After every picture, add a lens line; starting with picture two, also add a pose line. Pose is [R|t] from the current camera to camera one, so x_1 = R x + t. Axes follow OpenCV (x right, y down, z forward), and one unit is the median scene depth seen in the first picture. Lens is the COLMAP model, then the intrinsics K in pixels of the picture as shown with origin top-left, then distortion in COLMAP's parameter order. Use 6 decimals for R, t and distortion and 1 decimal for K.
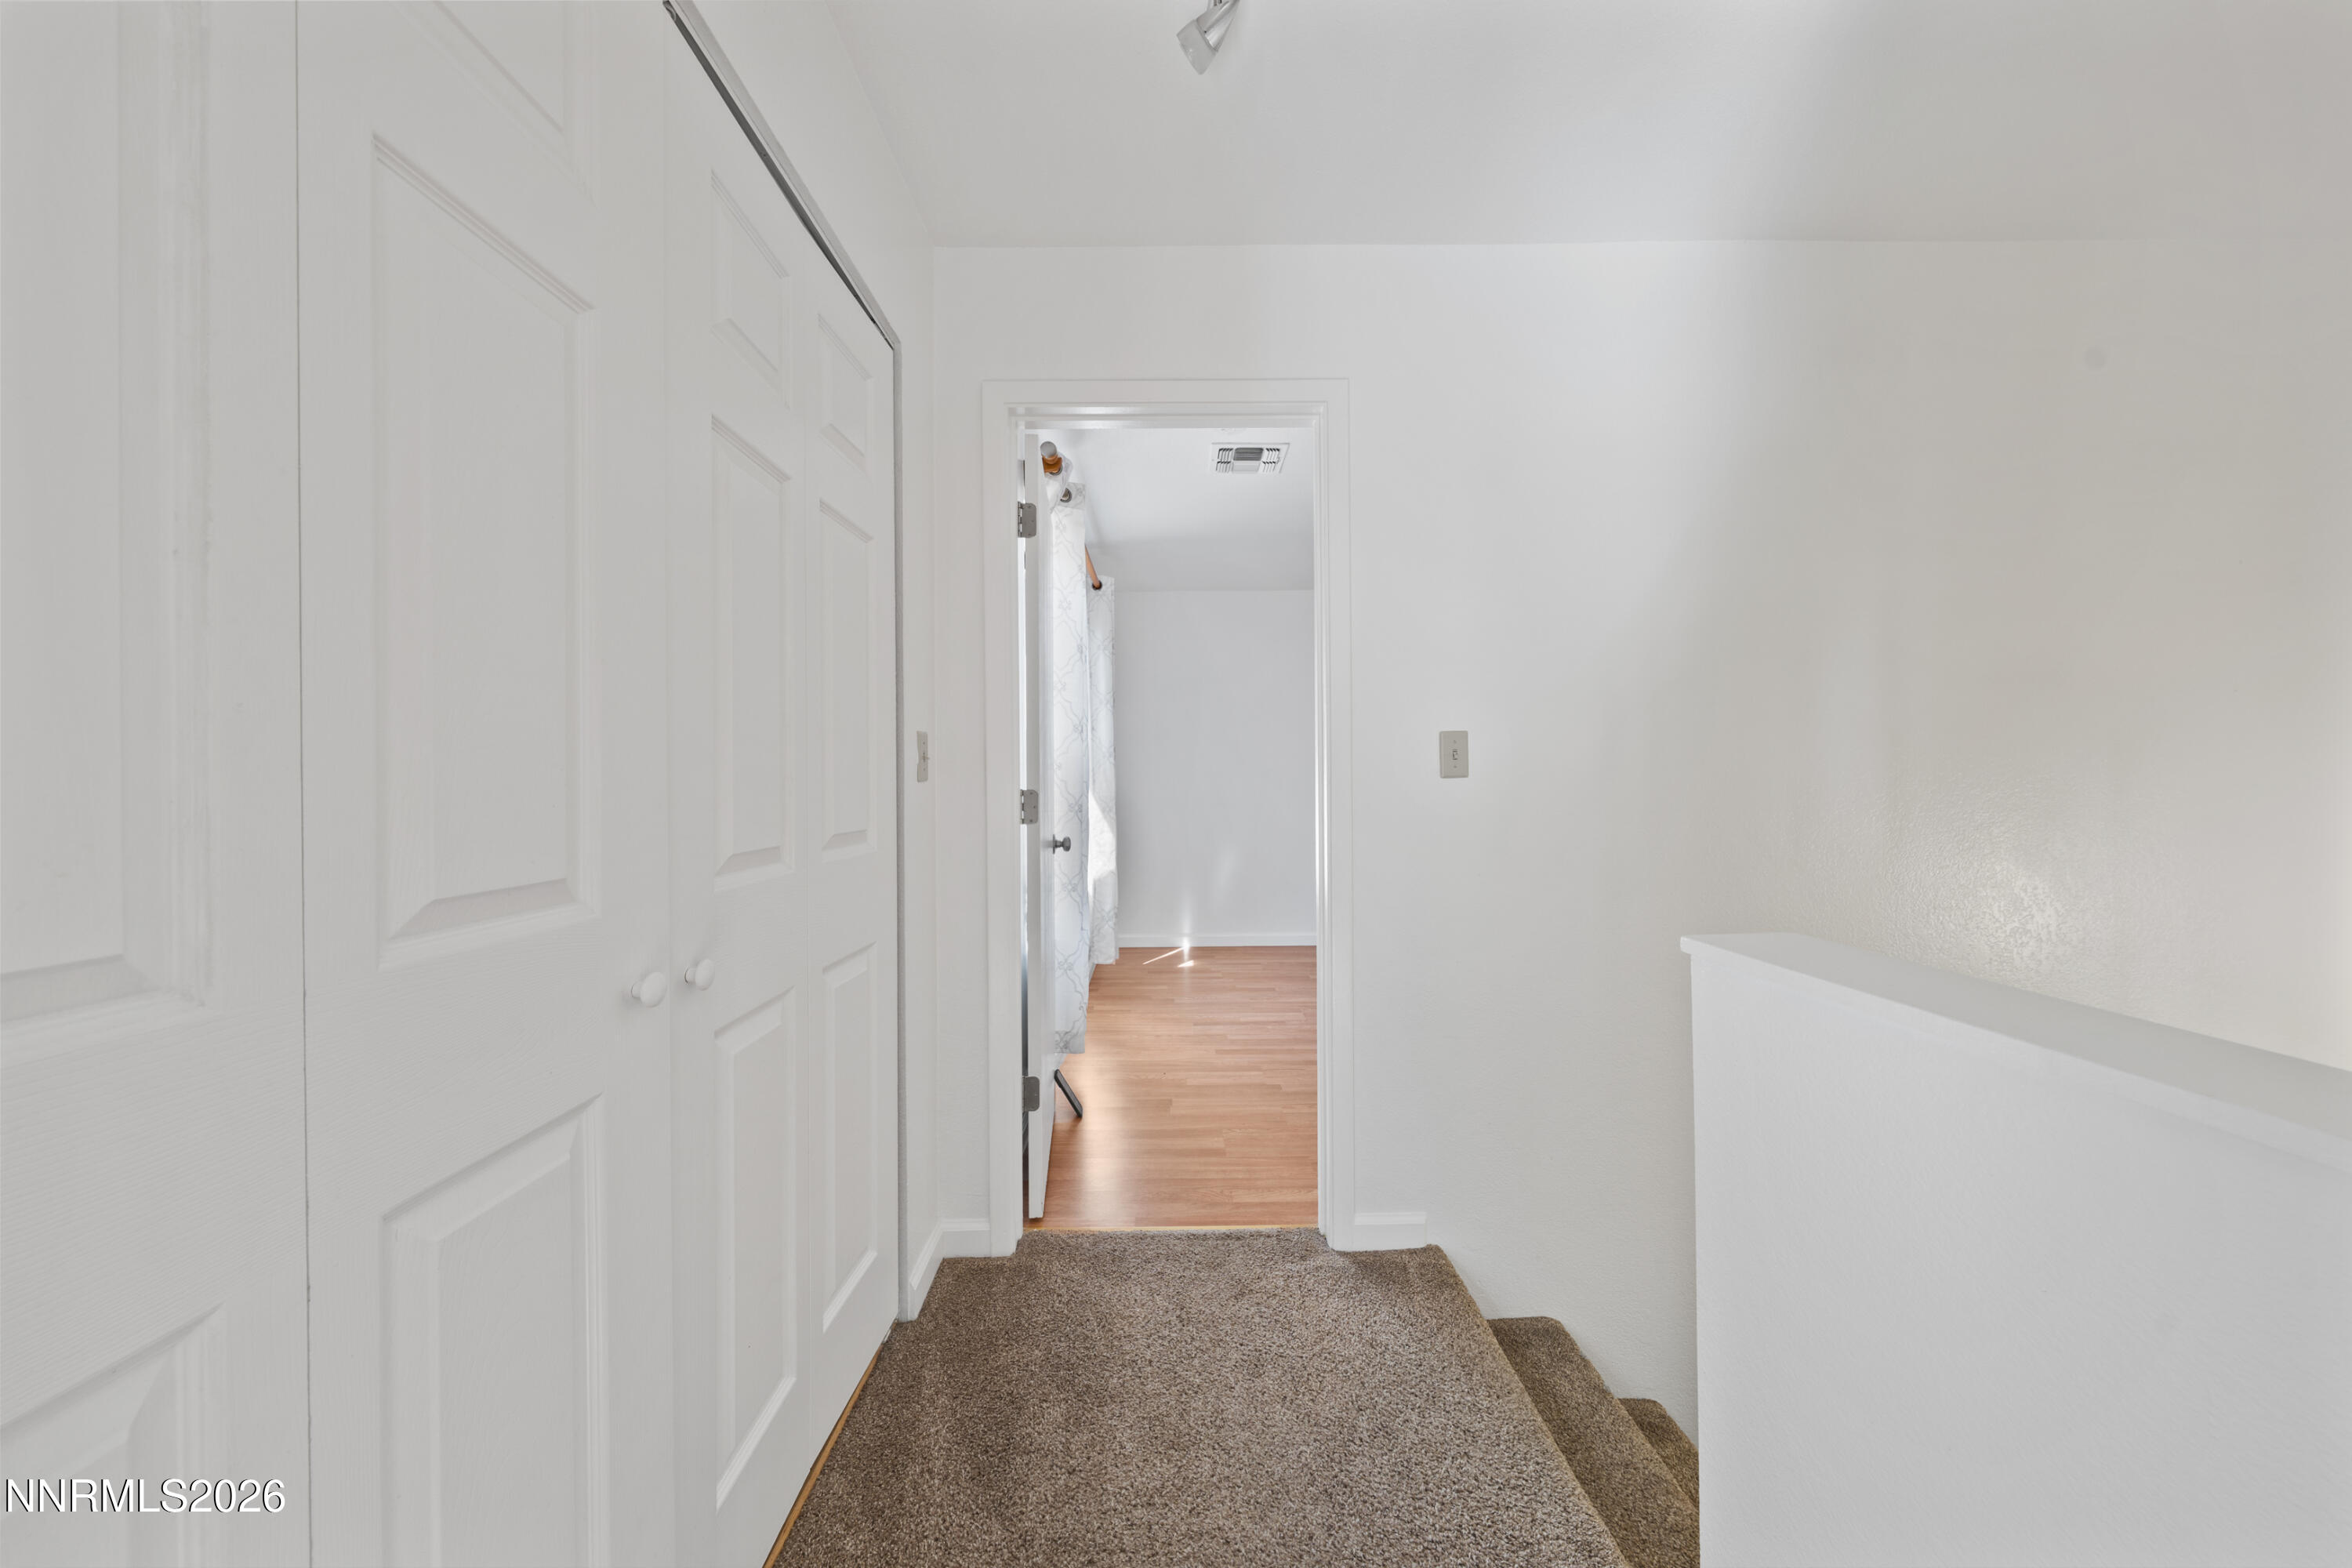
lens RADIAL K [[799.9, 0, 1169.6], [0, 799.9, 774.2], [0, 0, 1]] dist [0.000732, -0.000139]
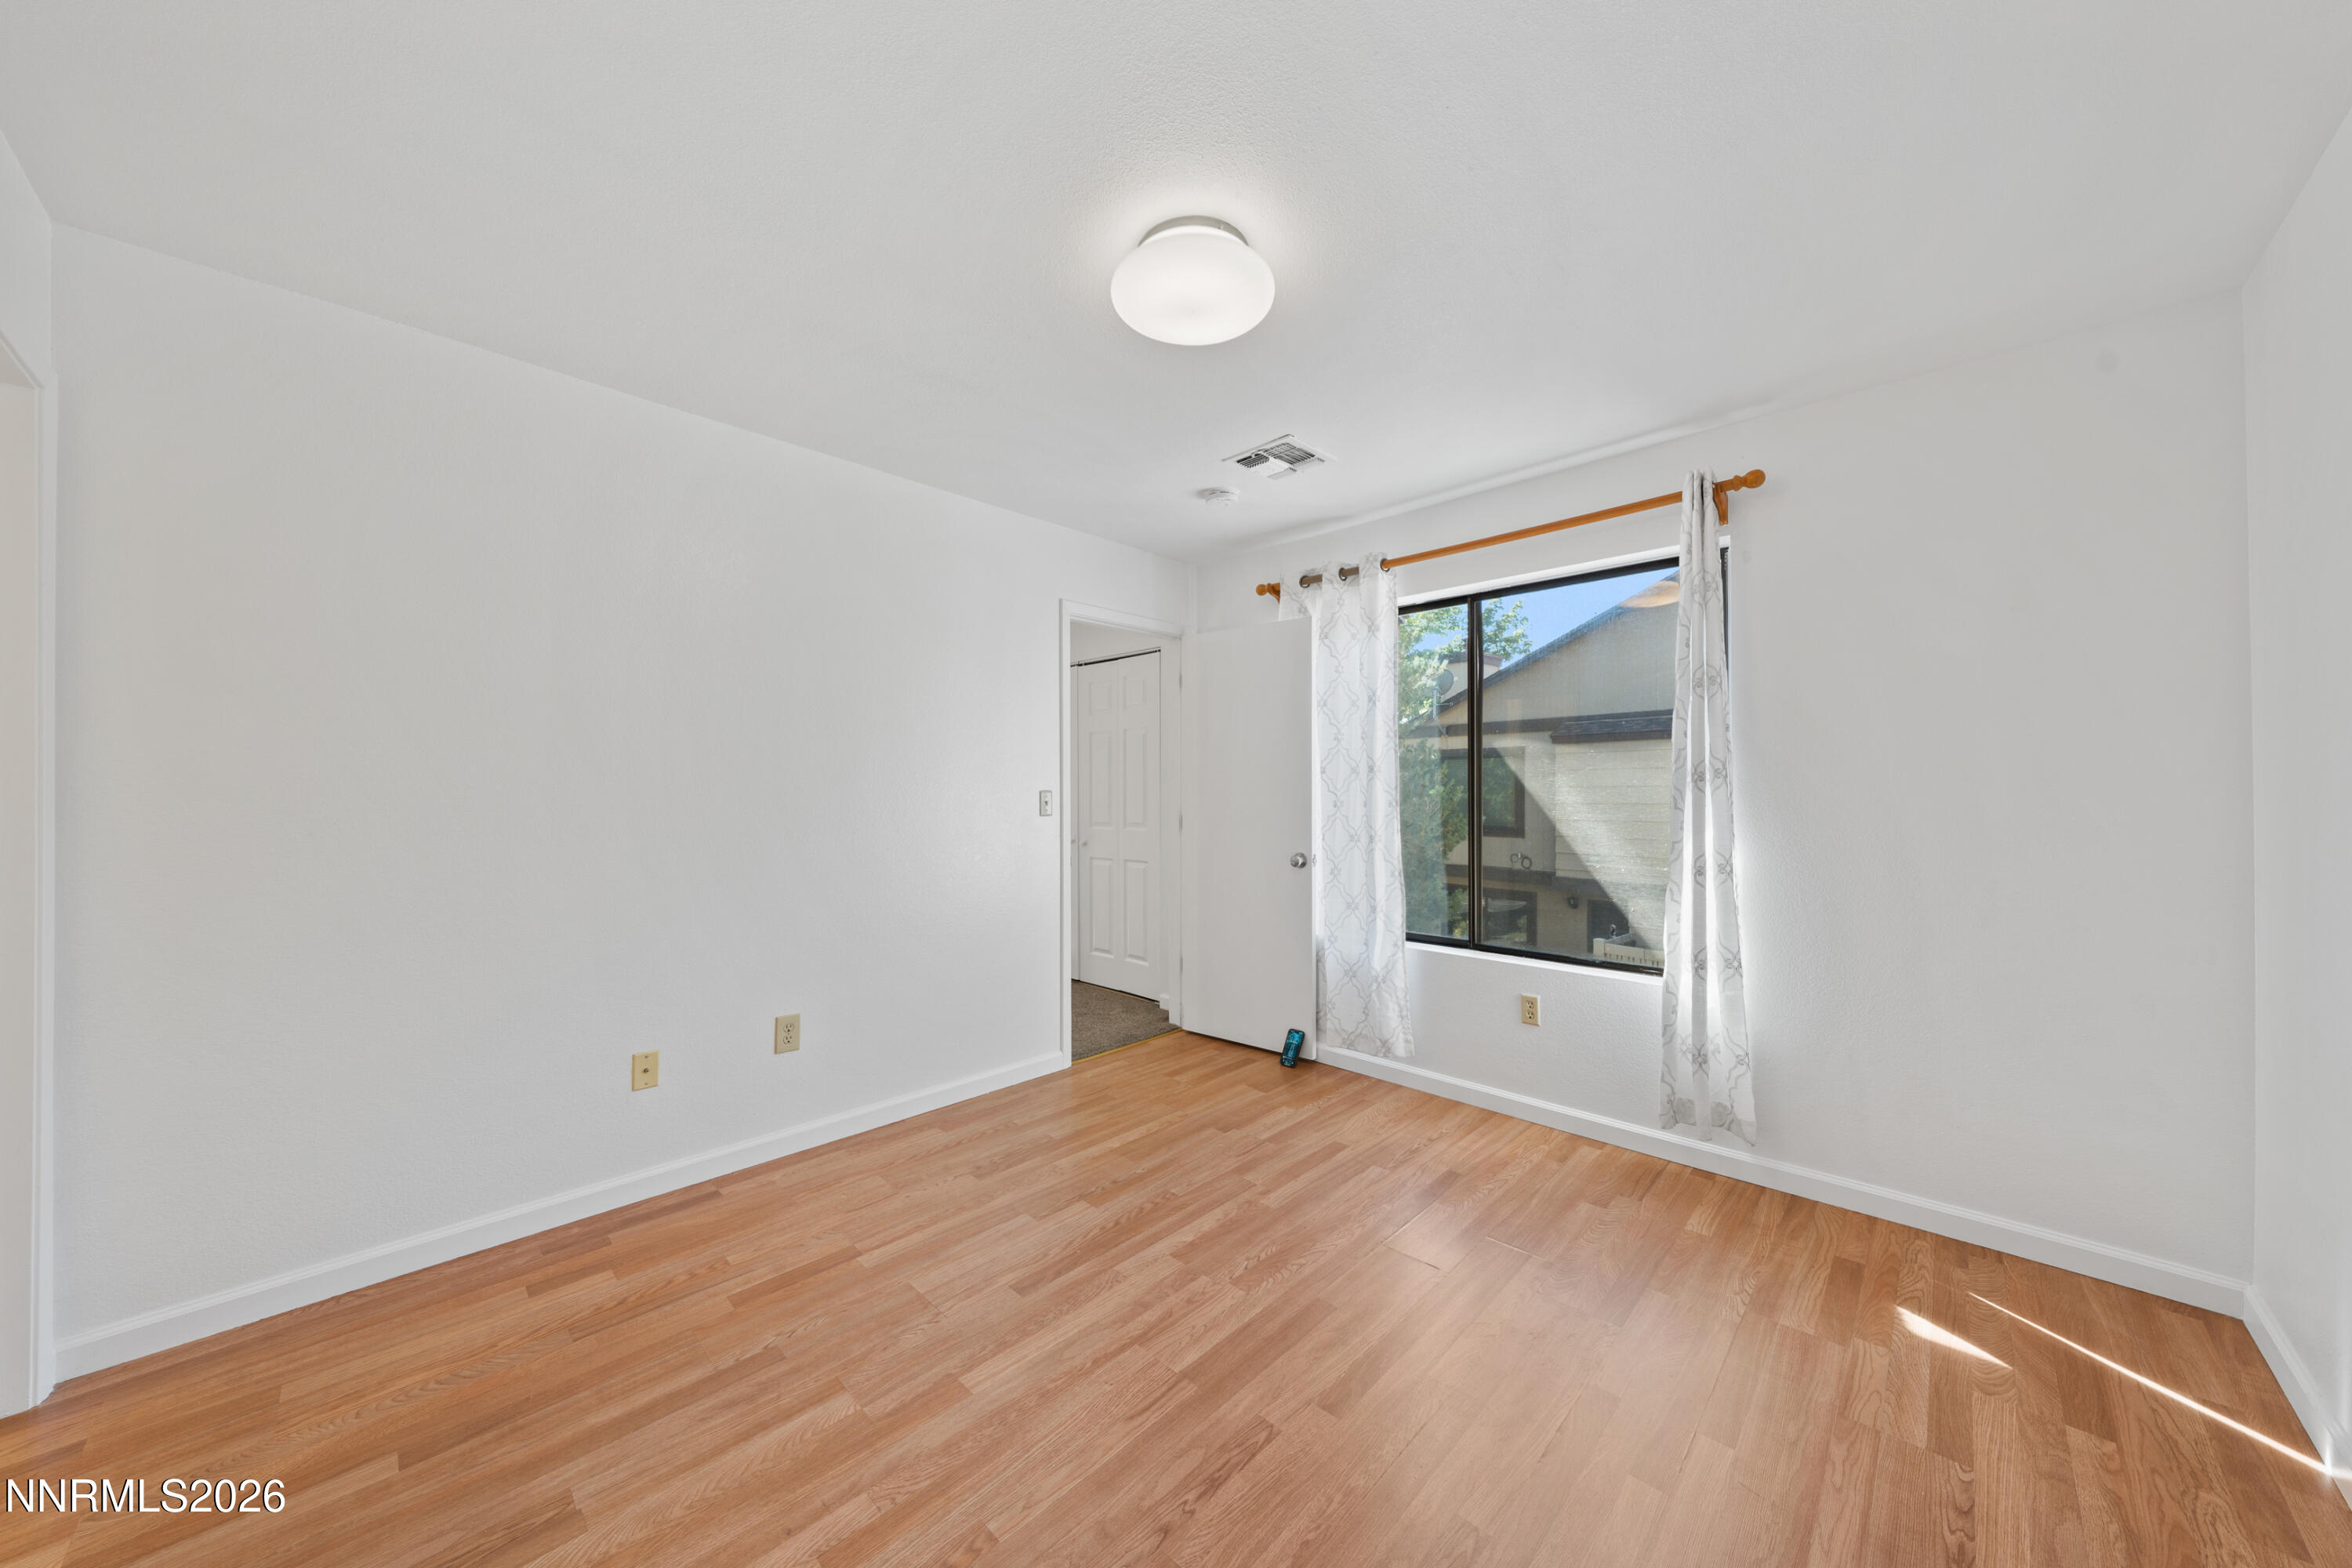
lens RADIAL K [[799.9, 0, 1169.6], [0, 799.9, 774.2], [0, 0, 1]] dist [0.000732, -0.000139]
pose [[-0.709399, 0.004599, -0.704792, 0.748243], [0.017099, 0.999797, -0.010687, -0.038460], [0.704599, -0.019632, -0.709334, 1.409625]]
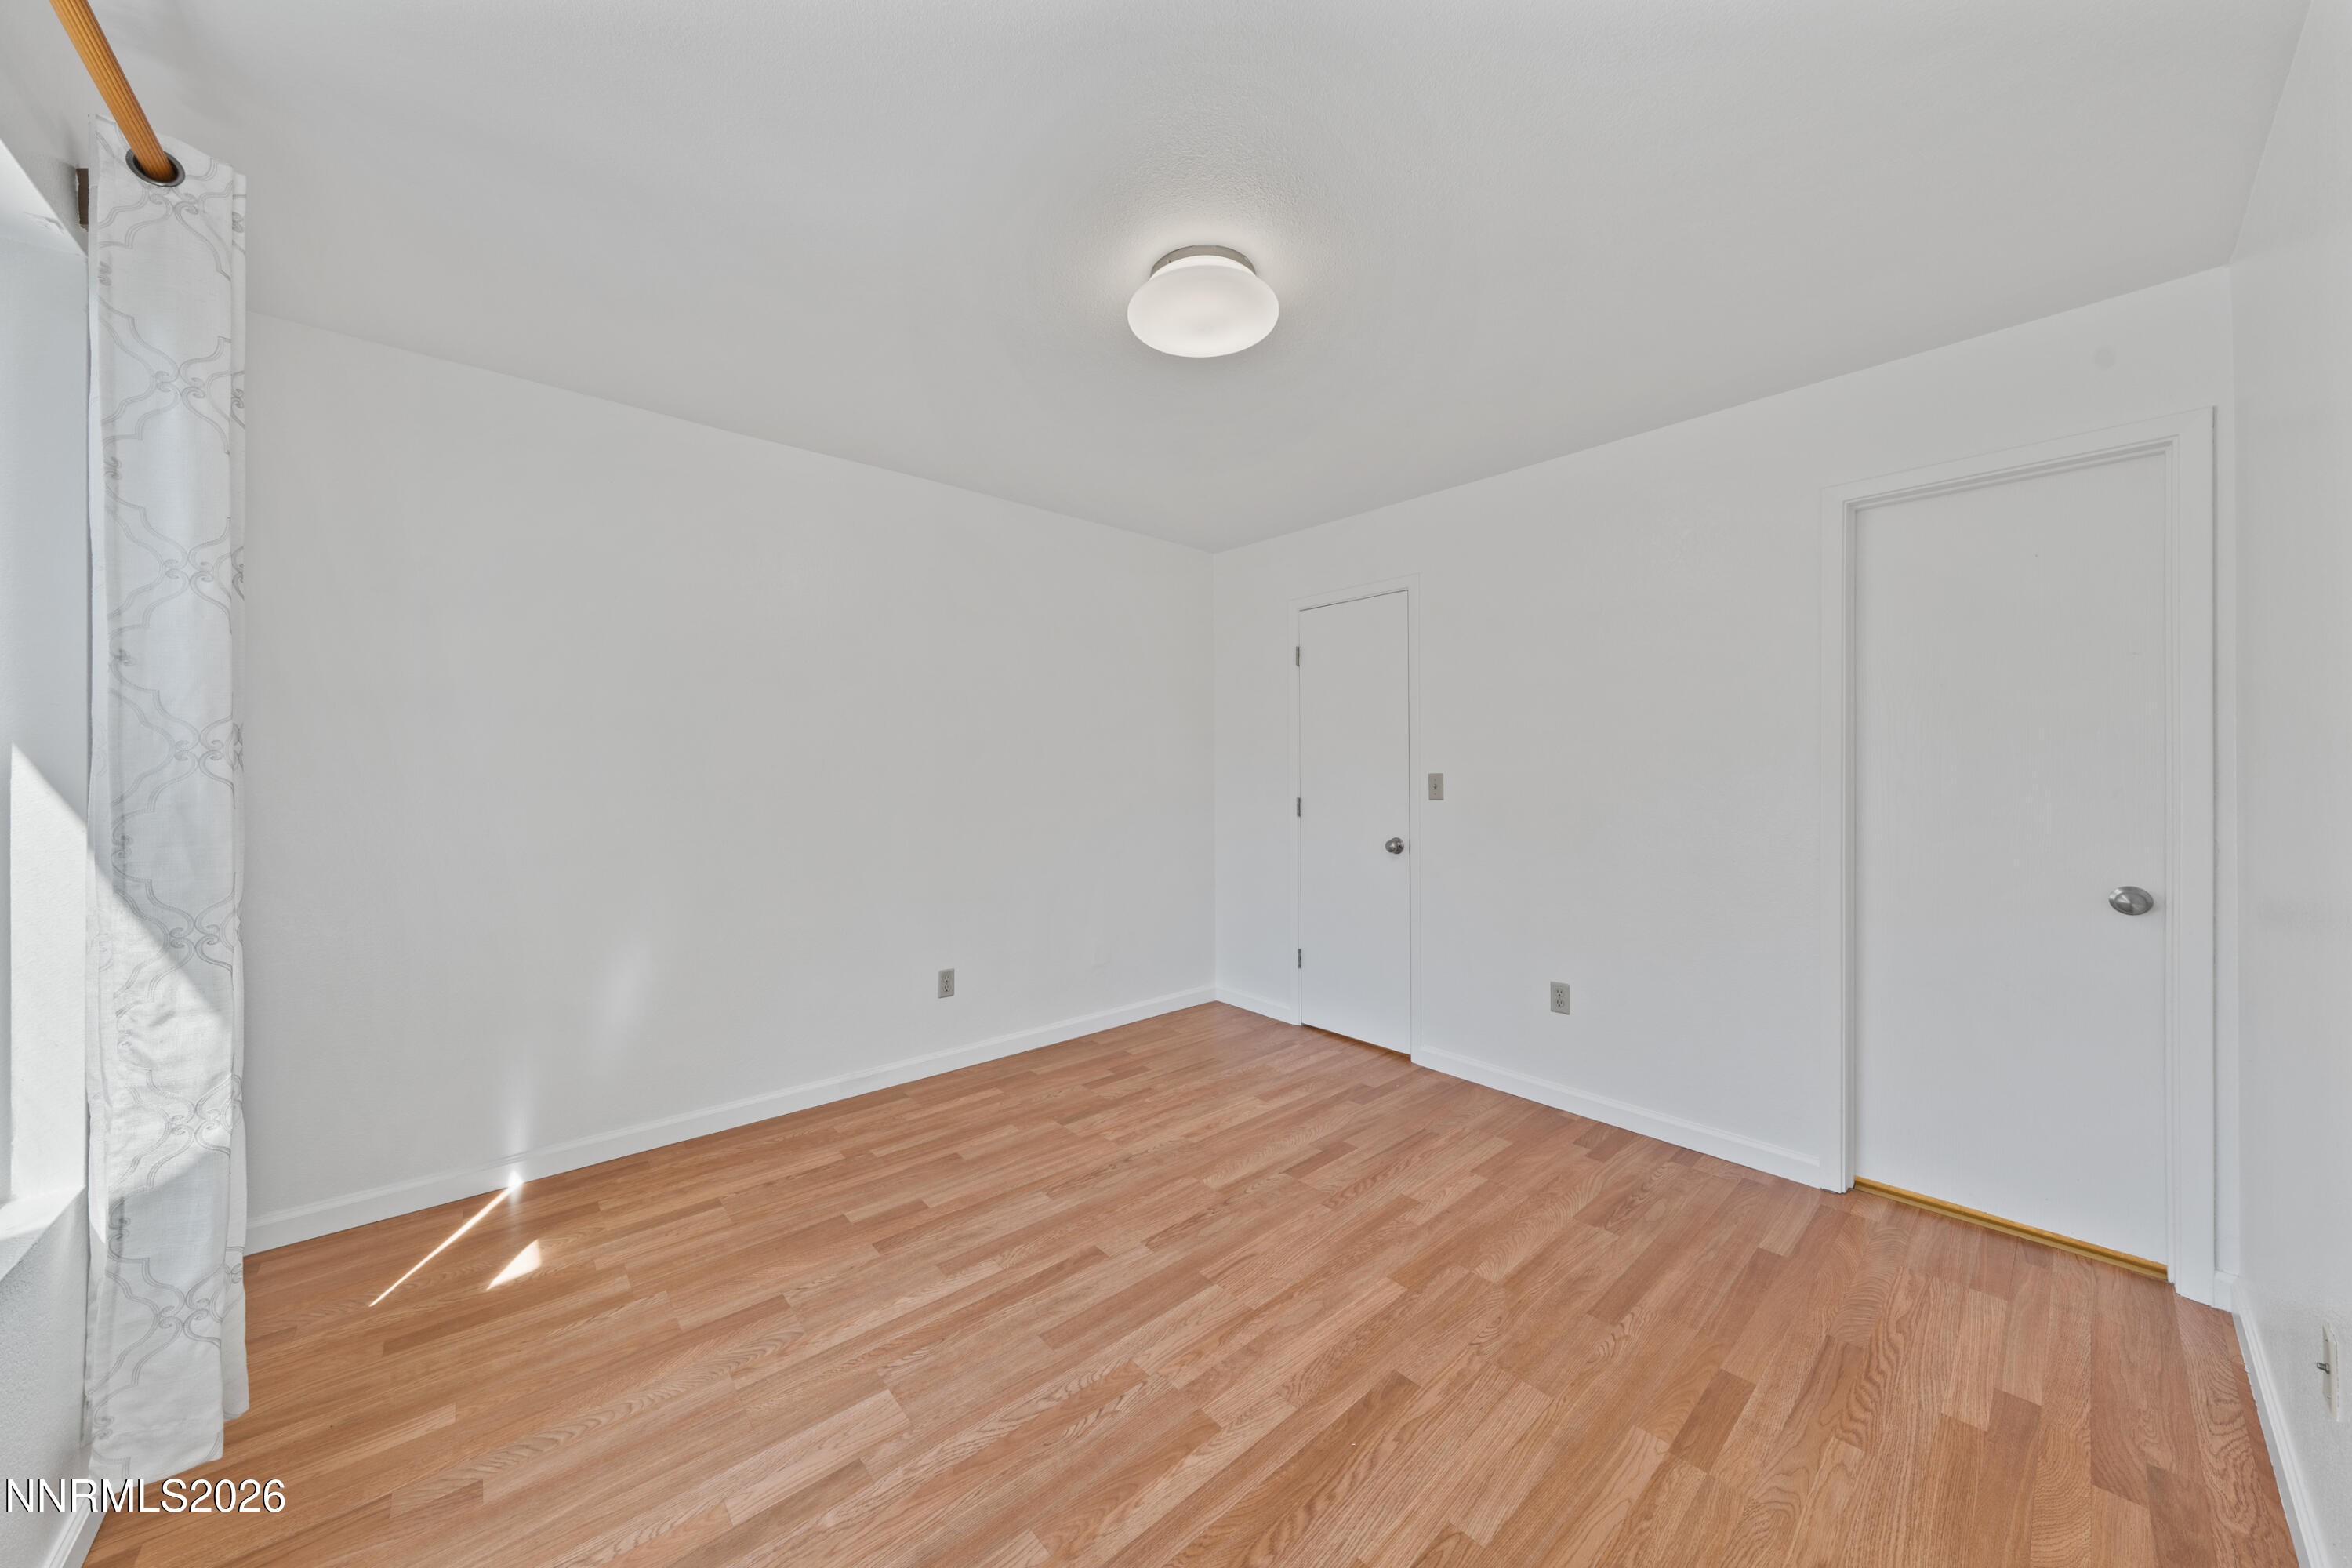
lens RADIAL K [[804.0, 0, 1181.2], [0, 804.0, 779.6], [0, 0, 1]] dist [-0.000533, -0.000077]
pose [[0.747443, 0.012602, 0.664206, -0.003566], [-0.020436, 0.999783, 0.004028, -0.030386], [-0.664011, -0.016584, 0.747539, 0.650637]]
